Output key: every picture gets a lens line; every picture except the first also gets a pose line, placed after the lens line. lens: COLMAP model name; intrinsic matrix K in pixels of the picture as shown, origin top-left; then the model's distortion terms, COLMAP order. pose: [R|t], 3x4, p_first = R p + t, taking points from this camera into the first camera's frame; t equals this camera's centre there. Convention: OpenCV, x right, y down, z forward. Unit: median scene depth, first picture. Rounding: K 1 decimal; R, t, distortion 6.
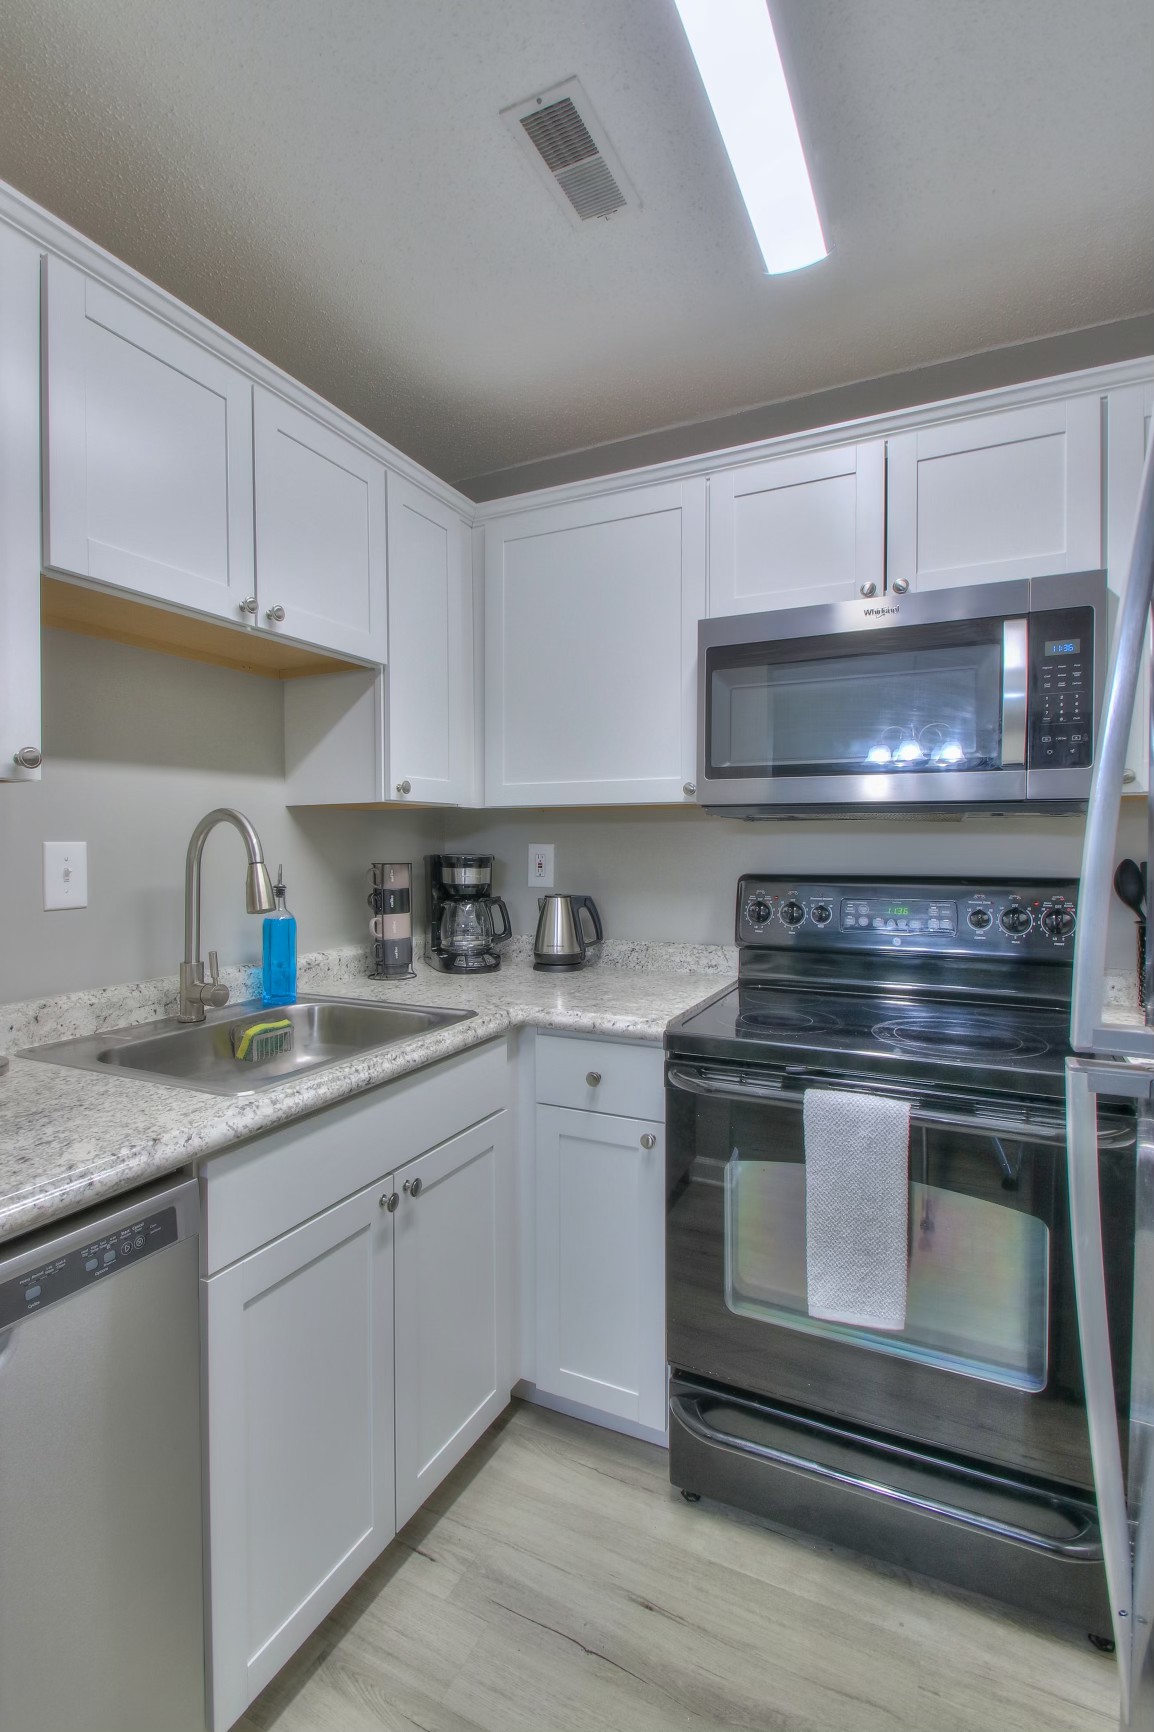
lens RADIAL K [[807.4, 0, 569.9], [0, 807.4, 851.5], [0, 0, 1]] dist [0.014919, -0.017216]
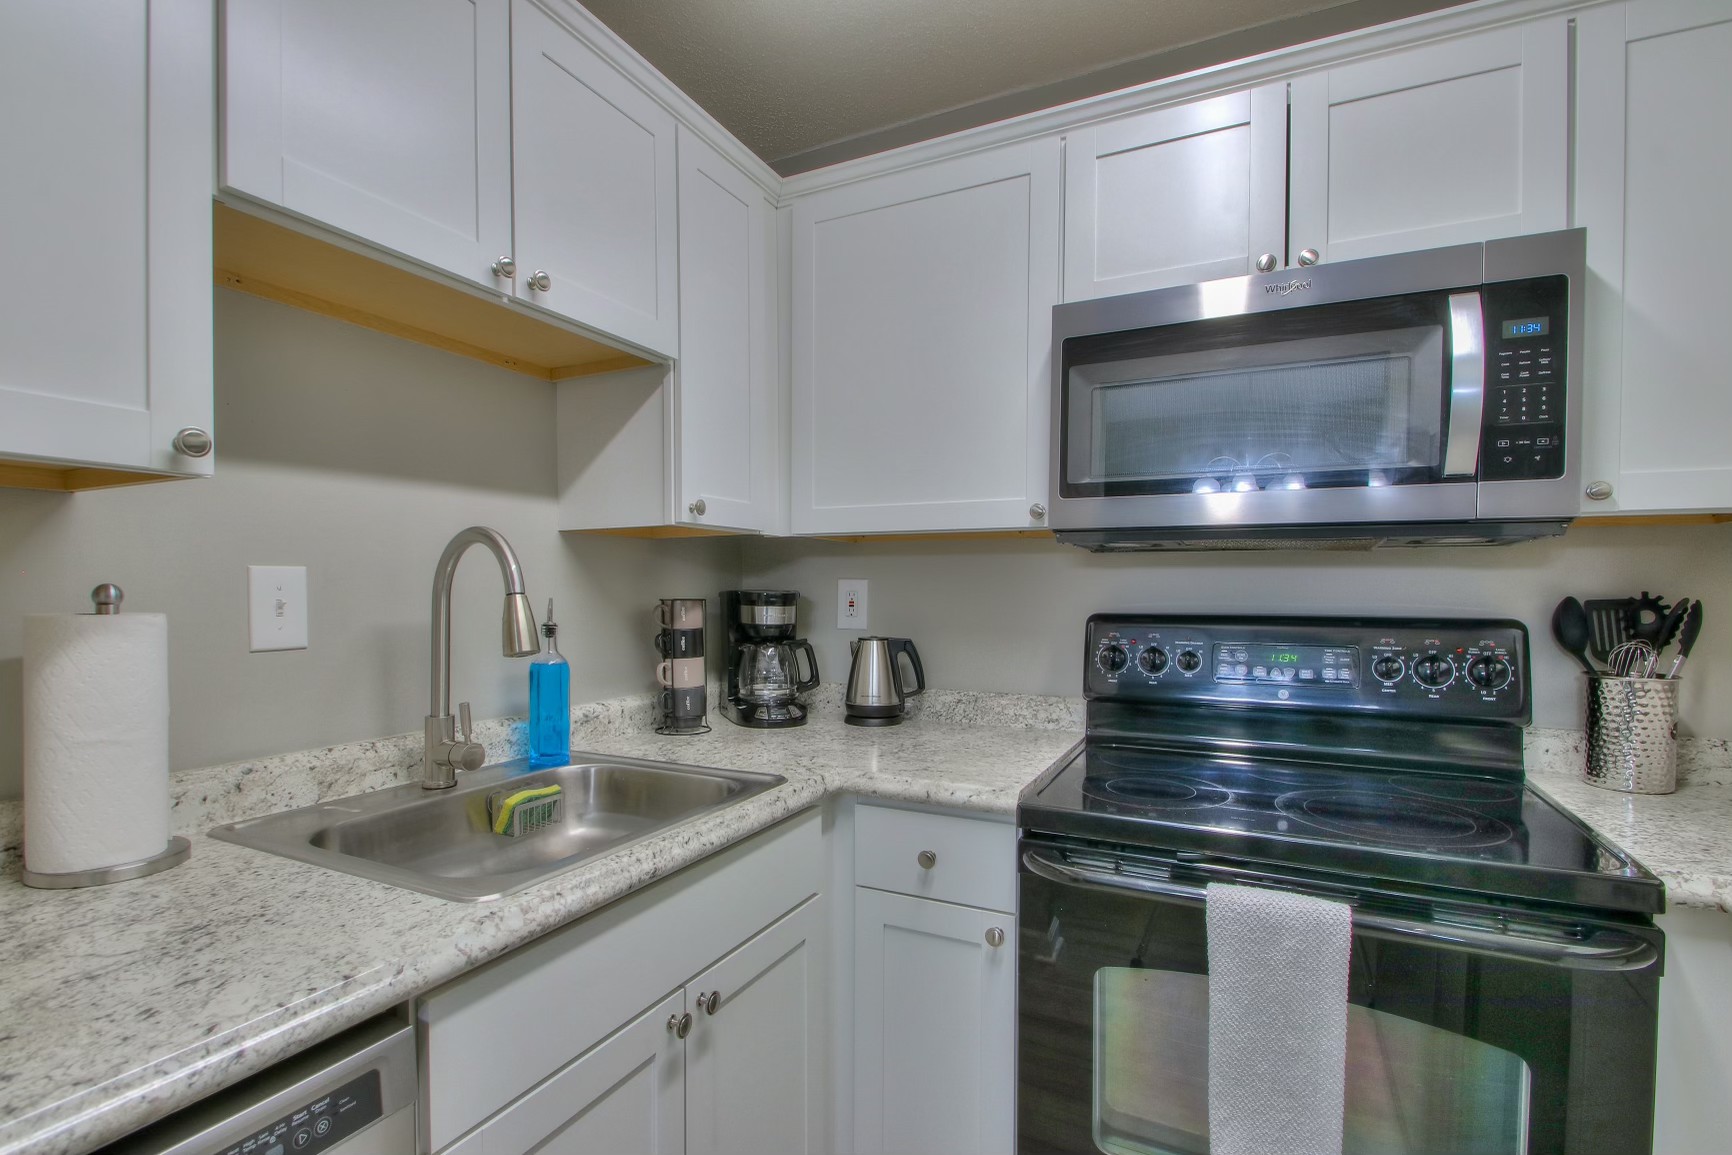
lens RADIAL K [[804.2, 0, 852.0], [0, 804.2, 606.7], [0, 0, 1]] dist [0.018377, -0.017860]
pose [[0.999956, 0.004769, -0.008103, -0.042386], [-0.004675, 0.999923, 0.011504, 0.014737], [0.008158, -0.011466, 0.999901, 0.183328]]
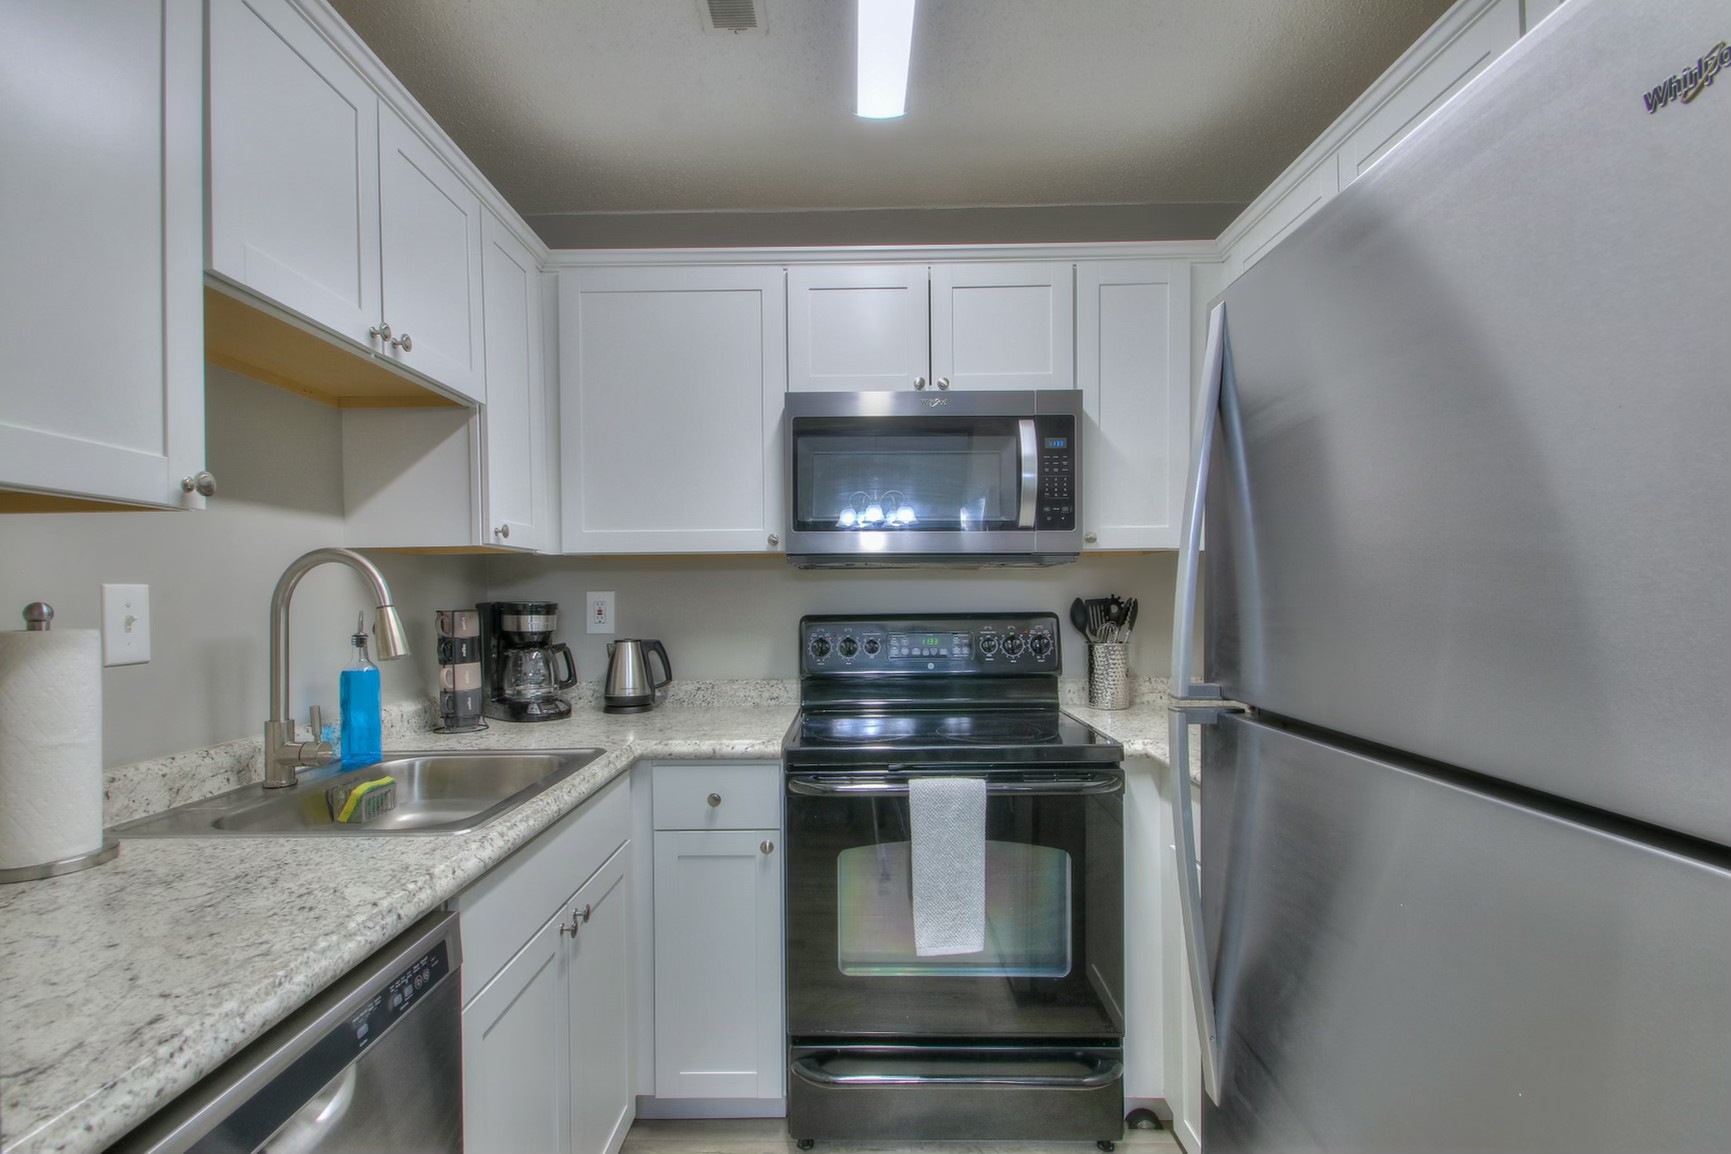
lens RADIAL K [[806.9, 0, 856.1], [0, 806.9, 607.9], [0, 0, 1]] dist [0.014919, -0.017216]
pose [[0.897537, -0.013590, 0.440730, -0.283332], [0.013299, 0.999905, 0.003751, 0.017817], [-0.440739, 0.002495, 0.897632, -0.077969]]
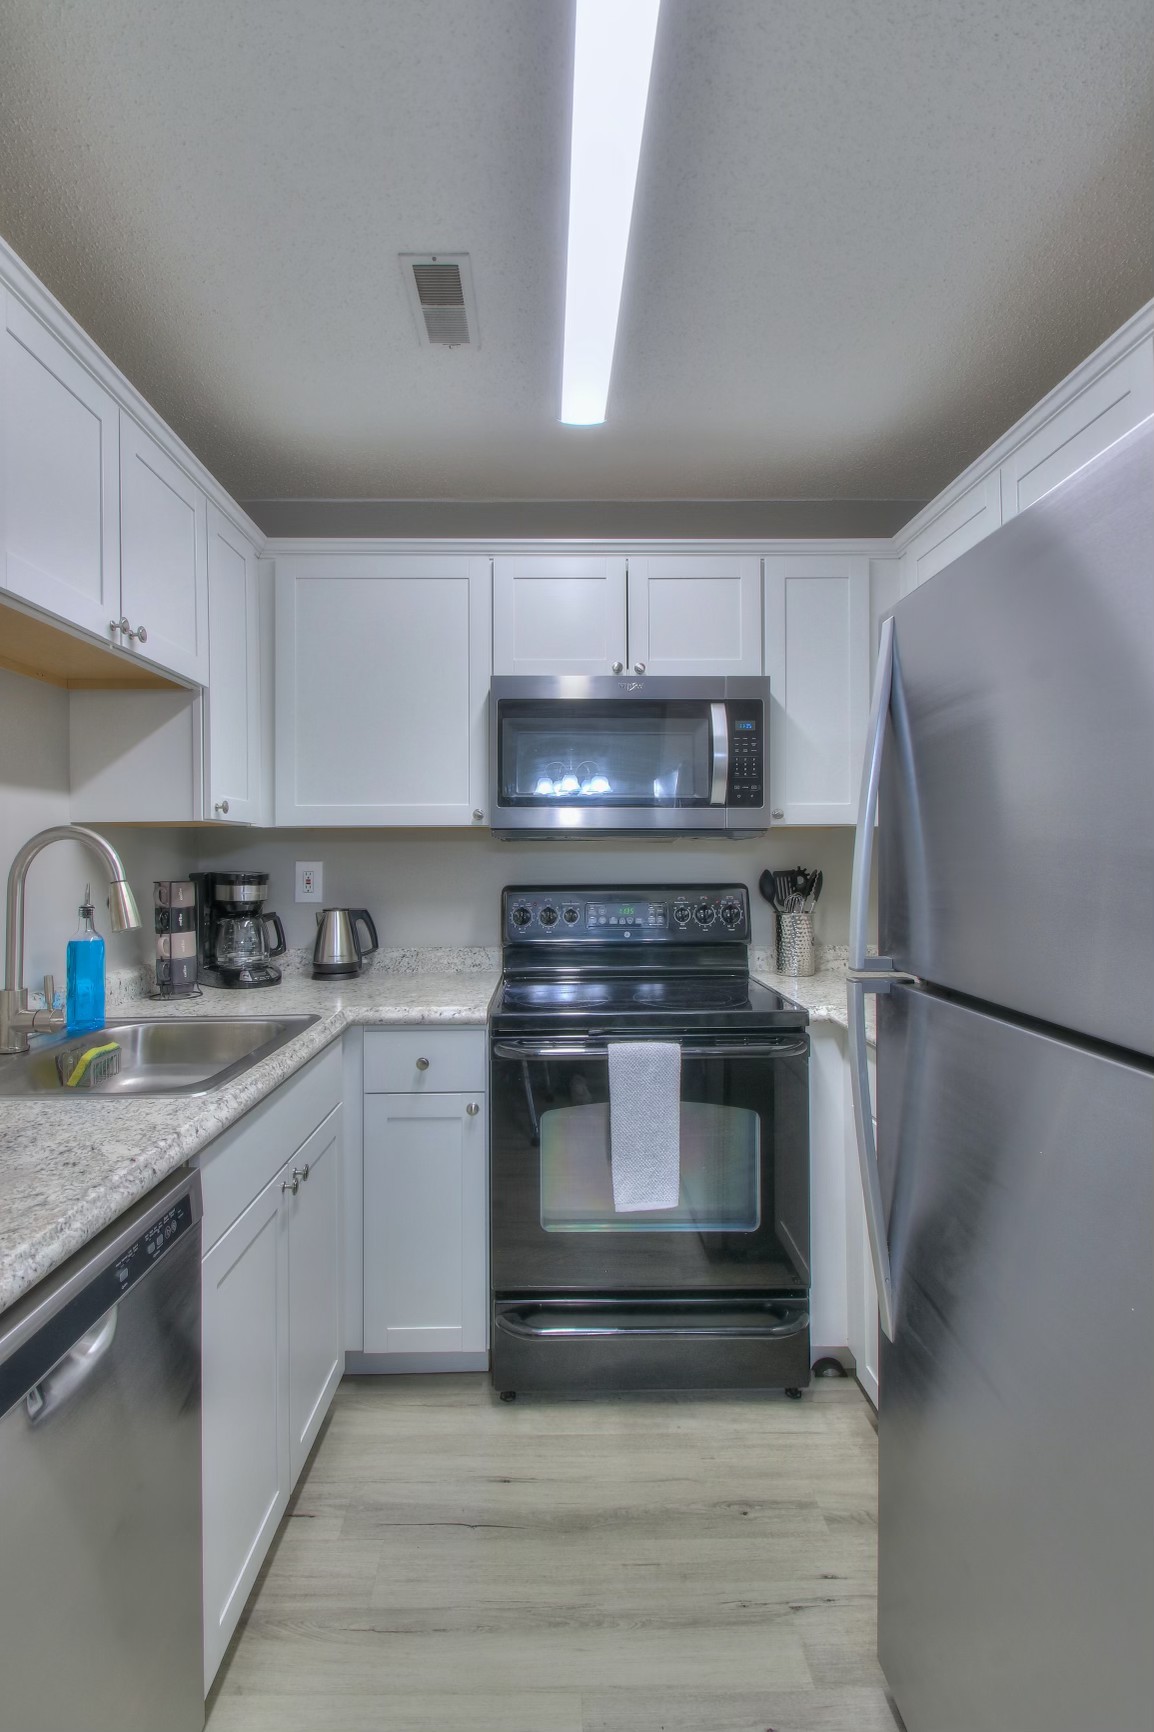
lens RADIAL K [[807.4, 0, 569.9], [0, 807.4, 851.5], [0, 0, 1]] dist [0.014919, -0.017216]
pose [[0.884277, 0.000463, 0.466963, -0.329715], [0.009403, 0.999779, -0.018799, 0.001125], [-0.466868, 0.021014, 0.884077, -0.131454]]
